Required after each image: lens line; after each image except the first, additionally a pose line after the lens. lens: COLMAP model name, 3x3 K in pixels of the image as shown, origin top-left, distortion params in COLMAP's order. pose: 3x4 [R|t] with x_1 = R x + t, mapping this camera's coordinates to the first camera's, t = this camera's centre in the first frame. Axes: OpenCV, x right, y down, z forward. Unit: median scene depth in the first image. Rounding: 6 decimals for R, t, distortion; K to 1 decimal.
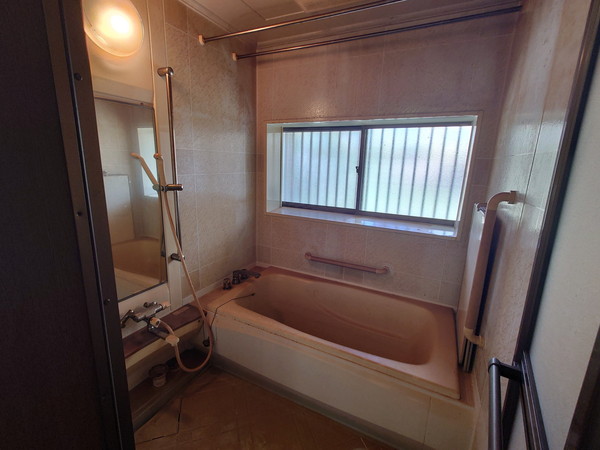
lens RADIAL K [[269.7, 0, 300.1], [0, 269.7, 226.1], [0, 0, 1]] dist [0.000020, -0.000167]
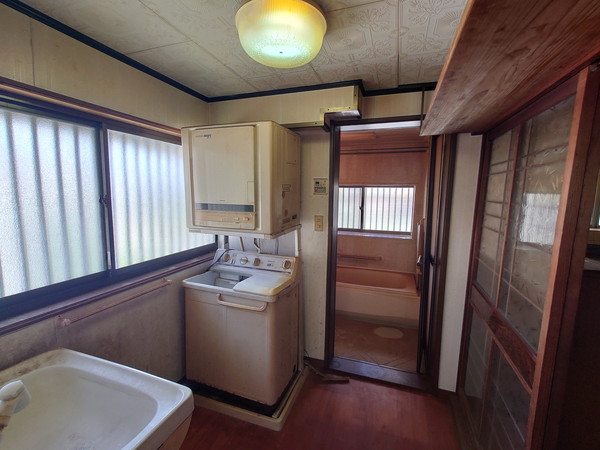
lens RADIAL K [[269.7, 0, 302.3], [0, 269.7, 226.0], [0, 0, 1]] dist [0.000020, -0.000167]
pose [[0.987637, -0.045403, 0.150042, -0.499877], [0.057946, 0.995084, -0.080310, 0.048497], [-0.145658, 0.088011, 0.985413, -0.832641]]
